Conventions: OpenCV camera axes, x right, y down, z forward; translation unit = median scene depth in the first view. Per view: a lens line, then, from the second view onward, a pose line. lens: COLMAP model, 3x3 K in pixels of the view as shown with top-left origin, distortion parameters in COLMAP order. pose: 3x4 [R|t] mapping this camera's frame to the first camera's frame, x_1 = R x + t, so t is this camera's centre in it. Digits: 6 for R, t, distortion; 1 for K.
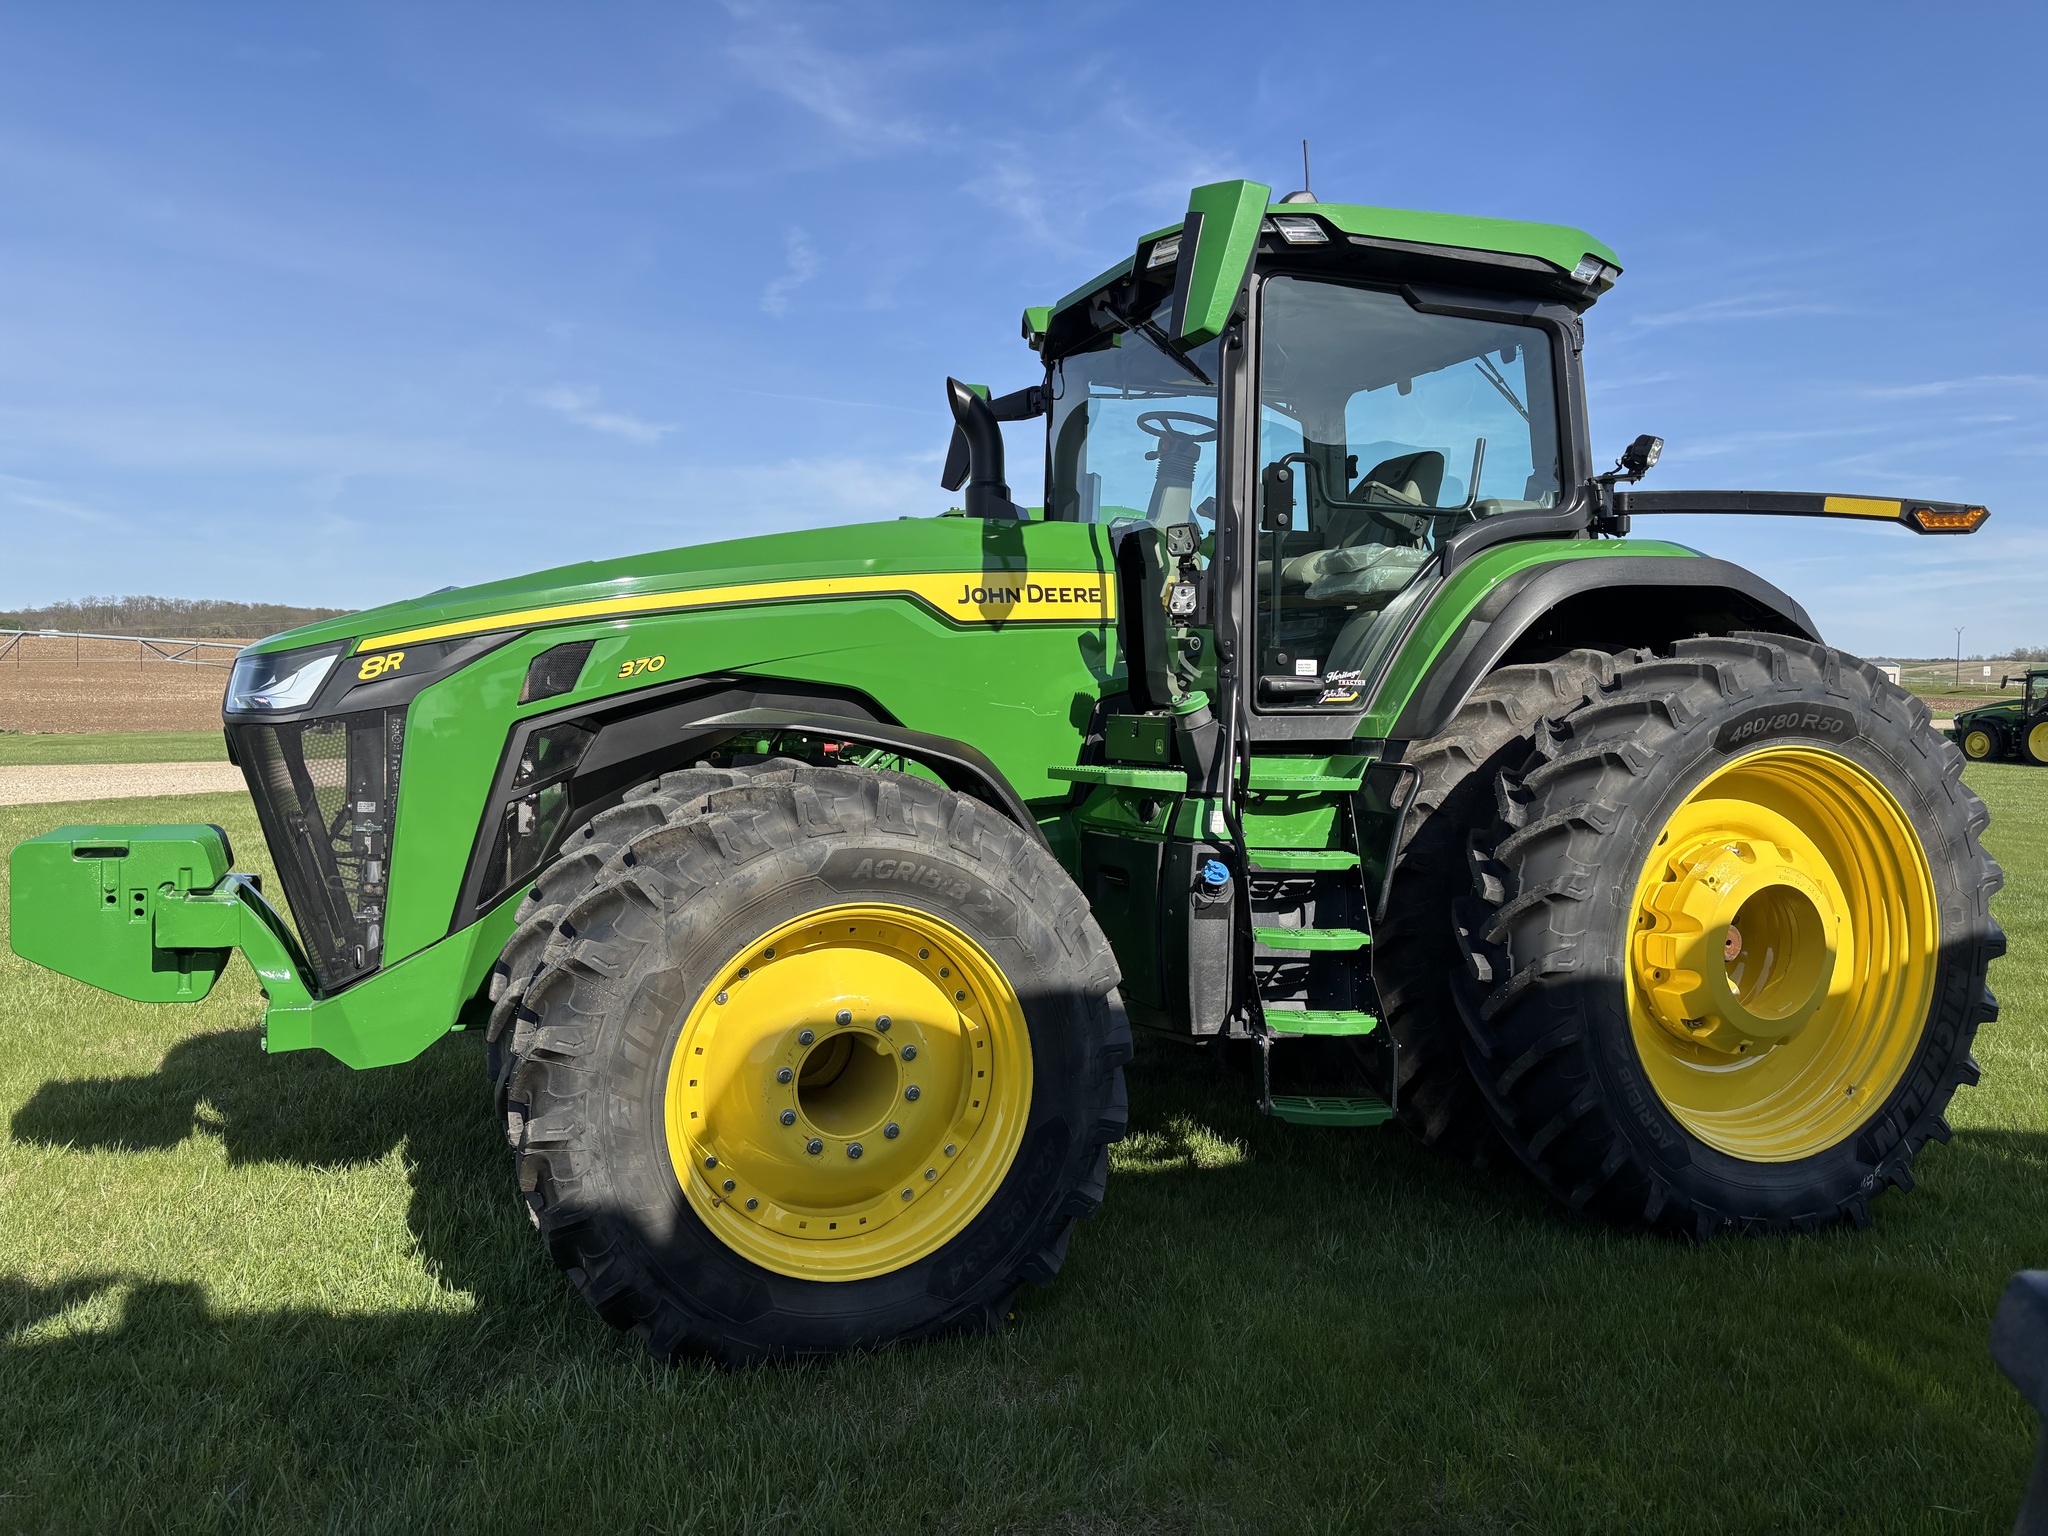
lens RADIAL K [[1511.0, 0, 995.3], [0, 1511.0, 772.7], [0, 0, 1]] dist [0.023469, -0.033788]
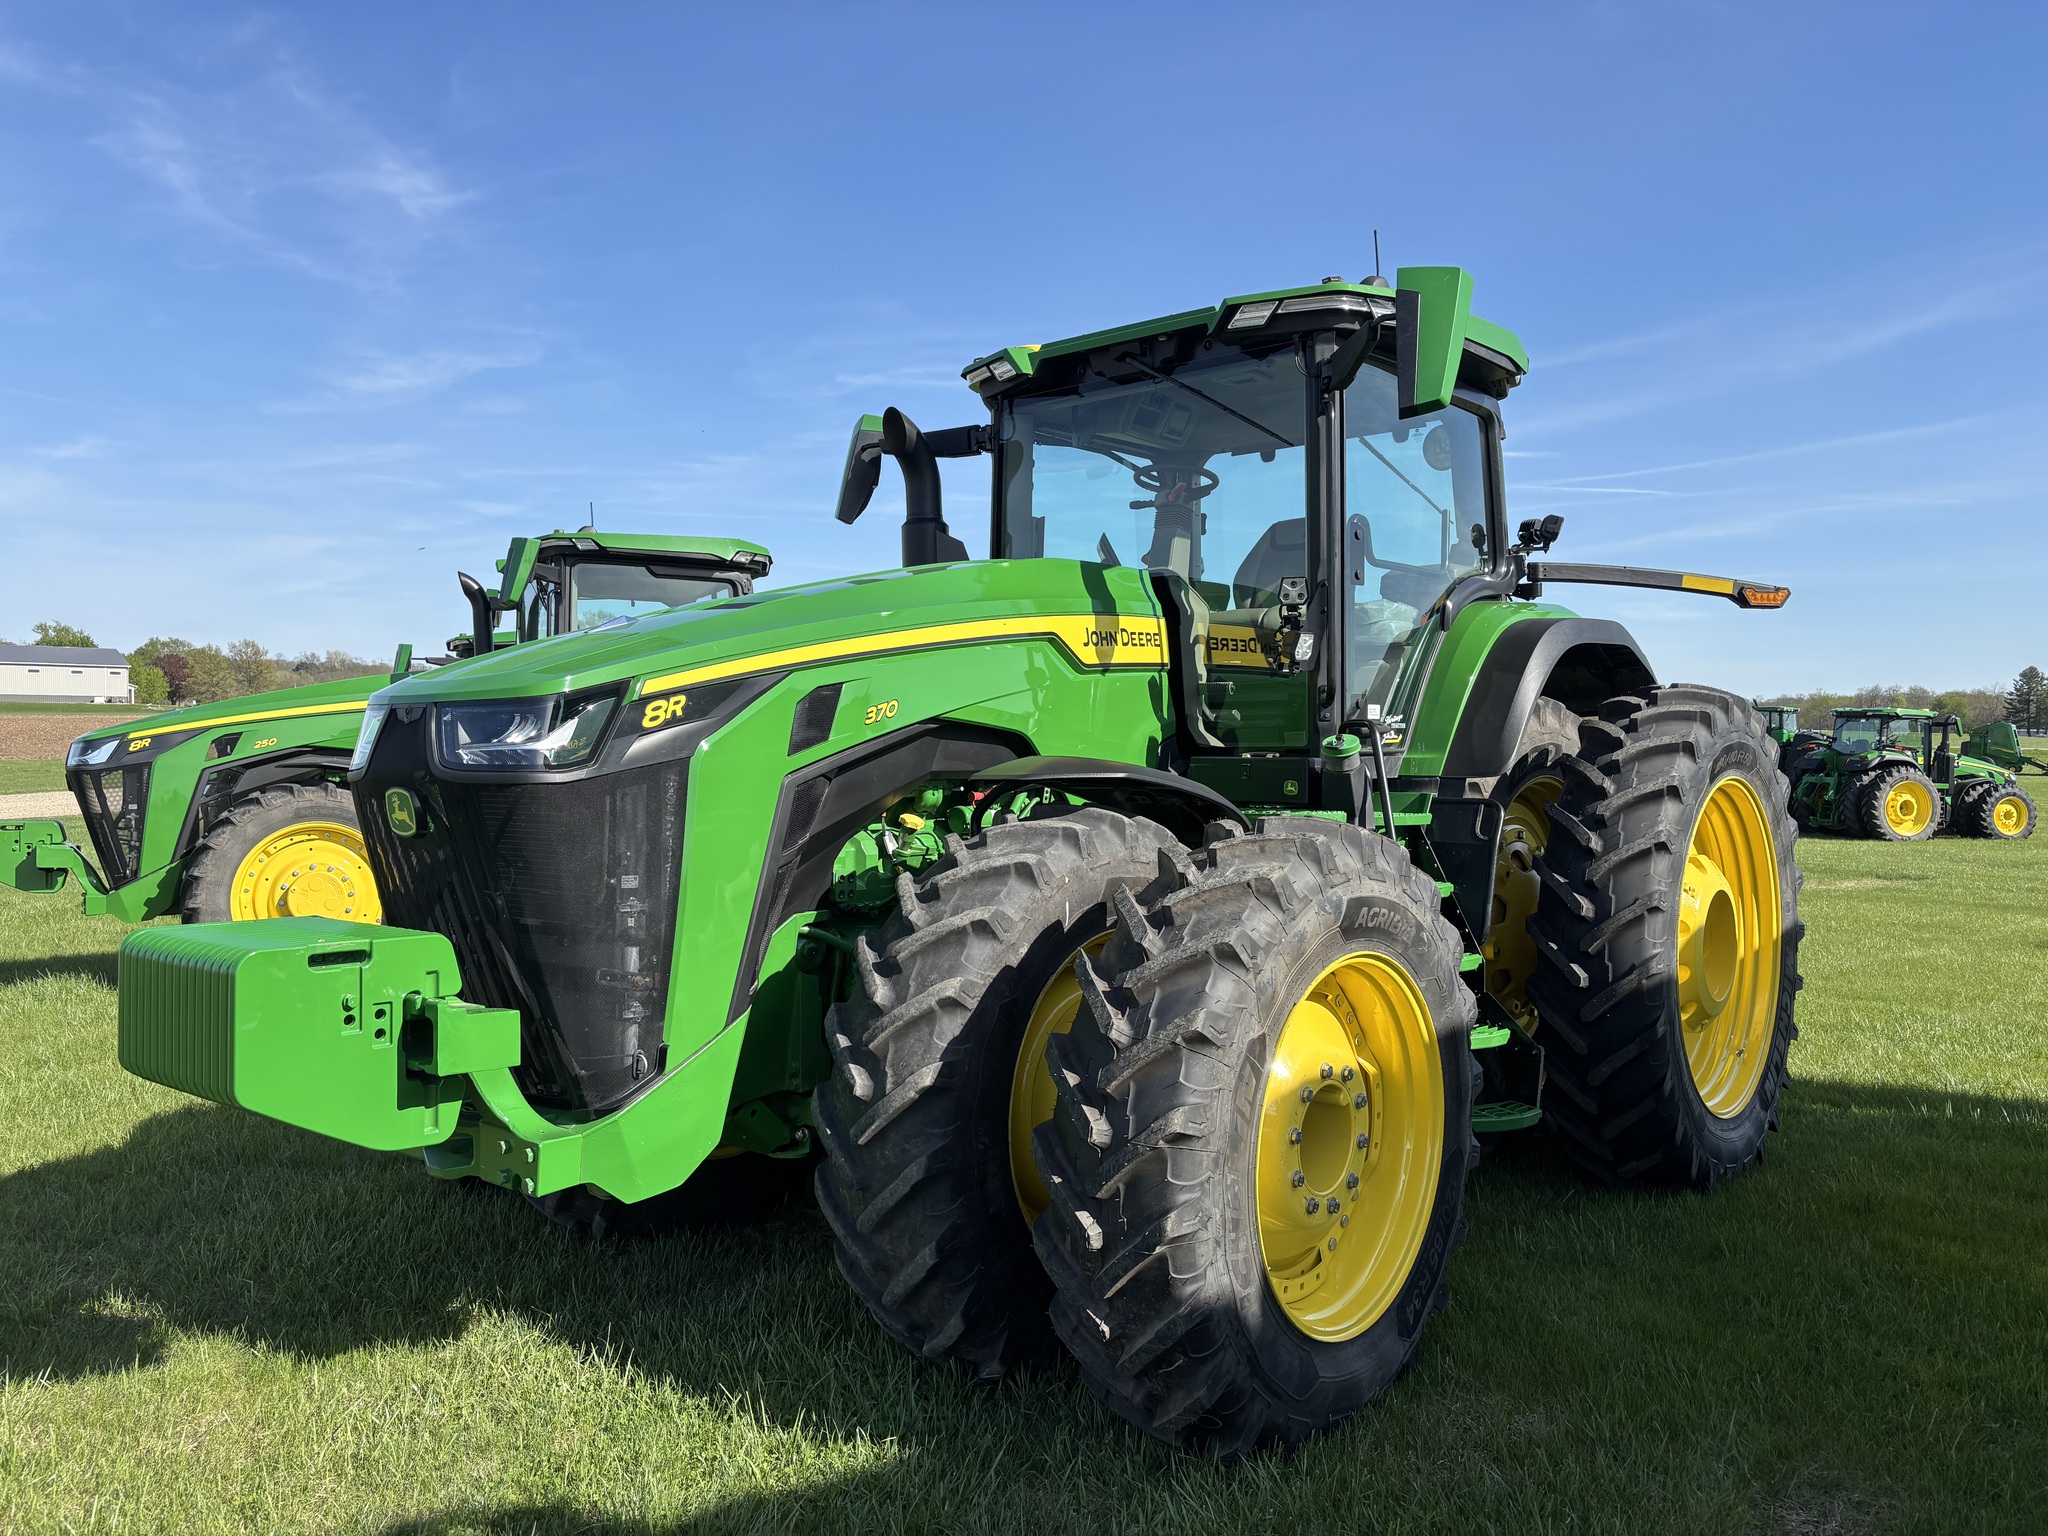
lens RADIAL K [[1550.2, 0, 1023.5], [0, 1550.2, 734.4], [0, 0, 1]] dist [-0.004071, -0.007293]
pose [[0.891798, -0.005431, 0.452401, -0.555672], [0.026944, 0.998791, -0.041123, -0.015717], [-0.451631, 0.048863, 0.890866, 0.134642]]
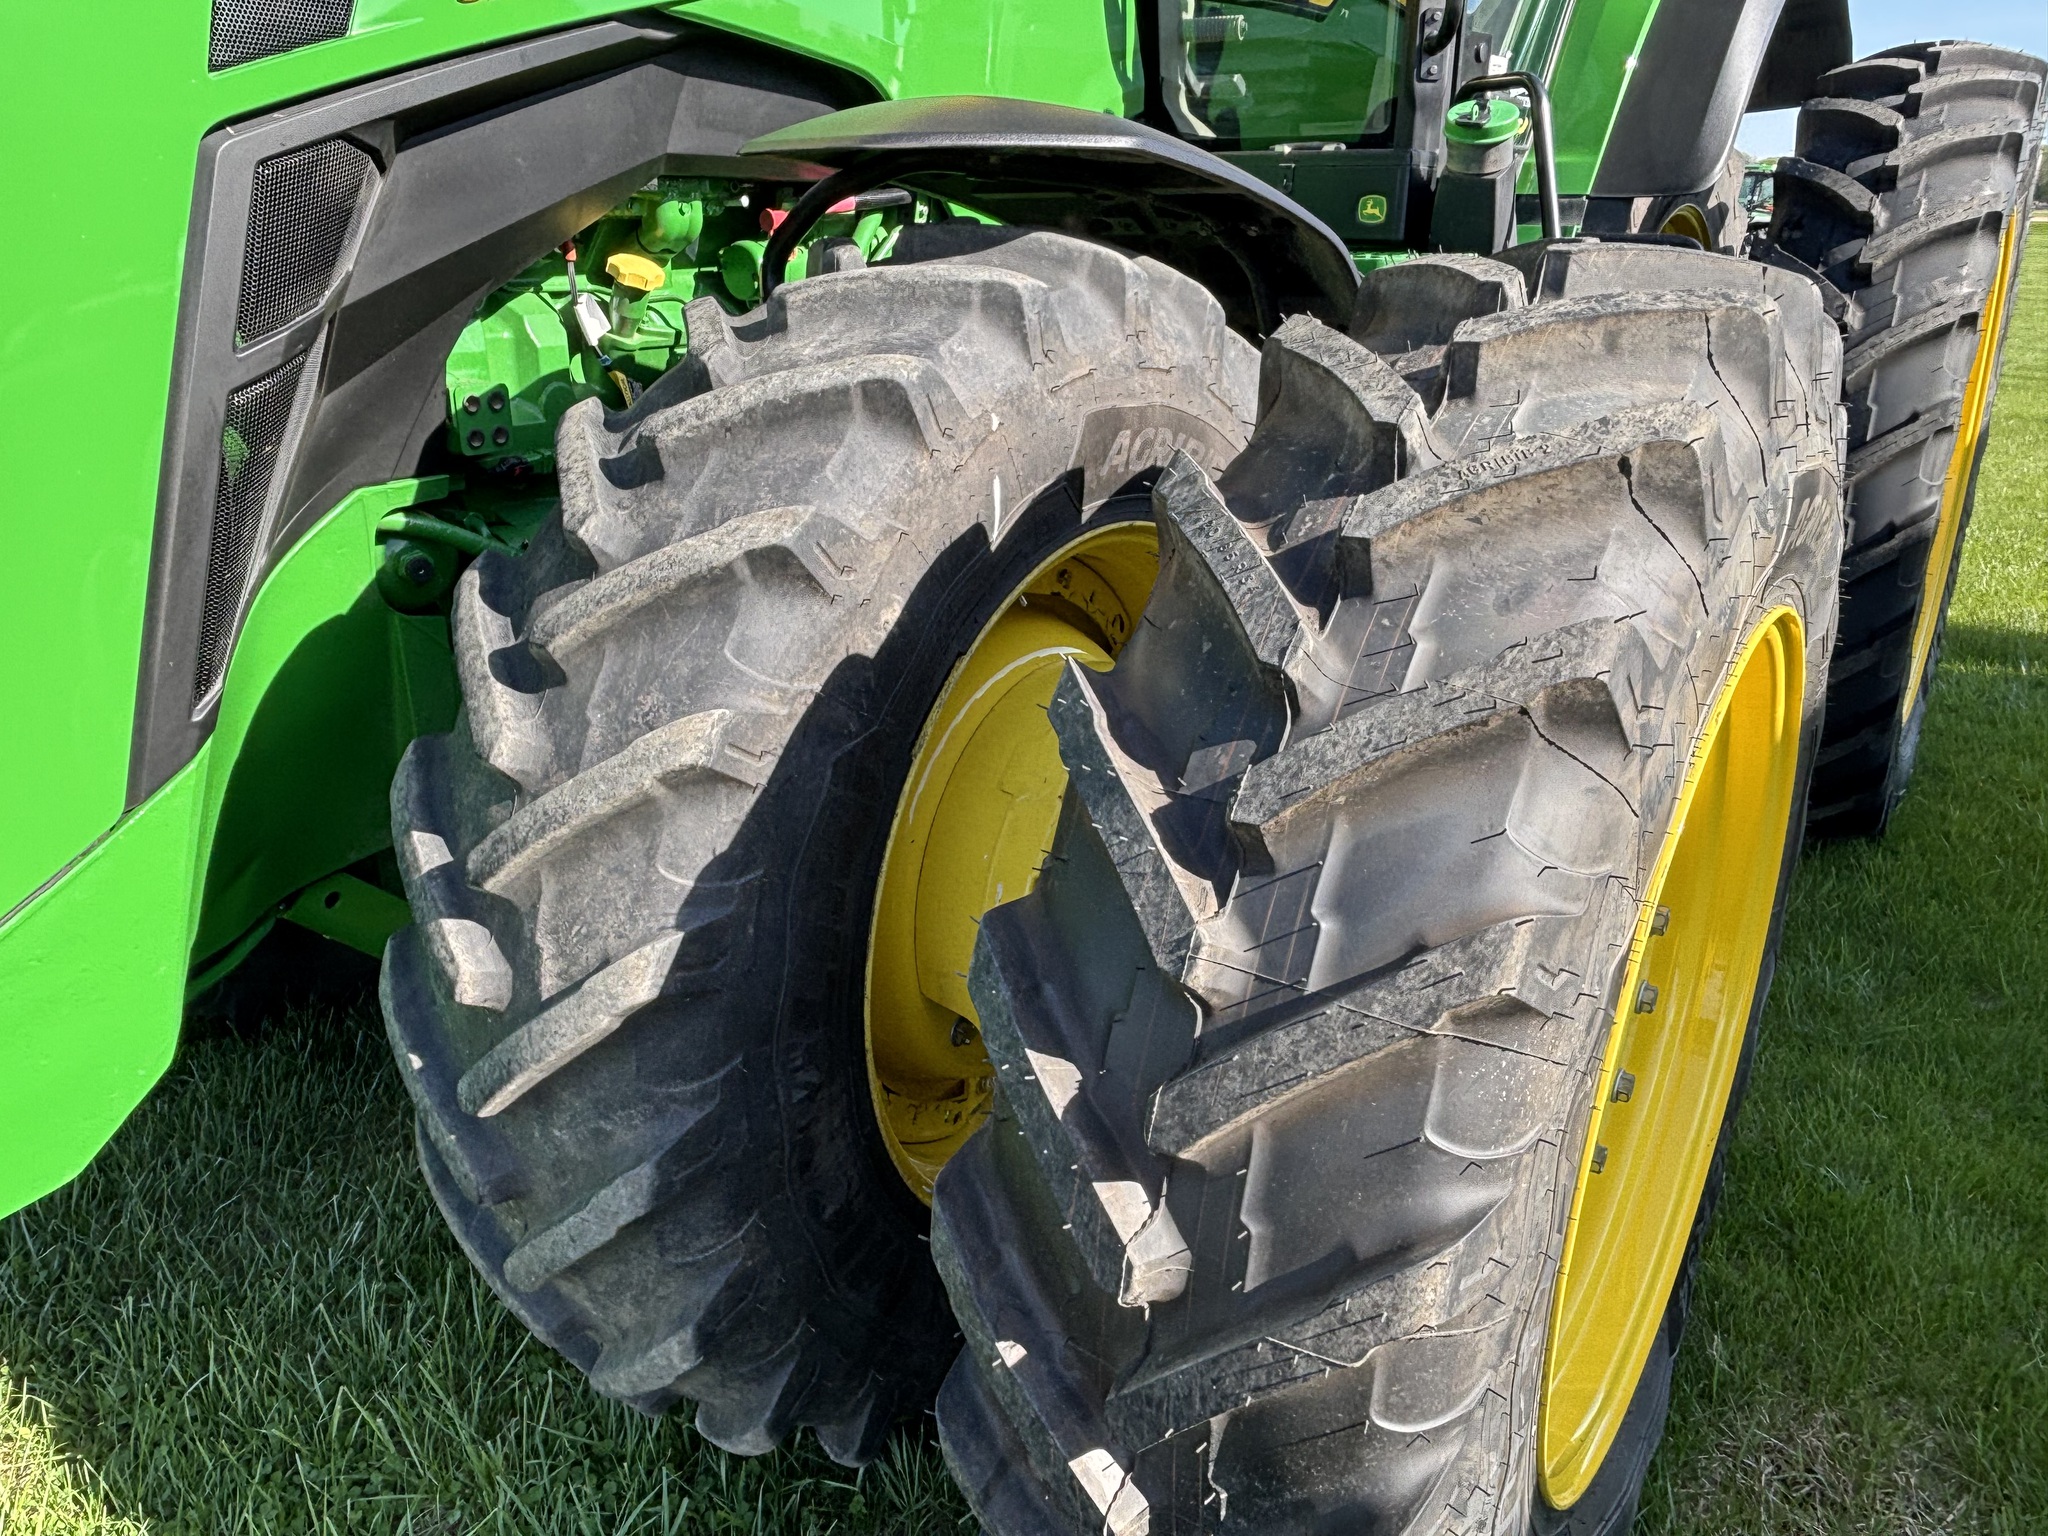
lens RADIAL K [[1551.8, 0, 1000.8], [0, 1551.8, 766.9], [0, 0, 1]] dist [0.082855, -0.102708]
pose [[0.851935, -0.181478, 0.491196, -0.338421], [0.025669, 0.951372, 0.306974, -0.003364], [-0.523019, -0.248913, 0.815165, 0.571279]]
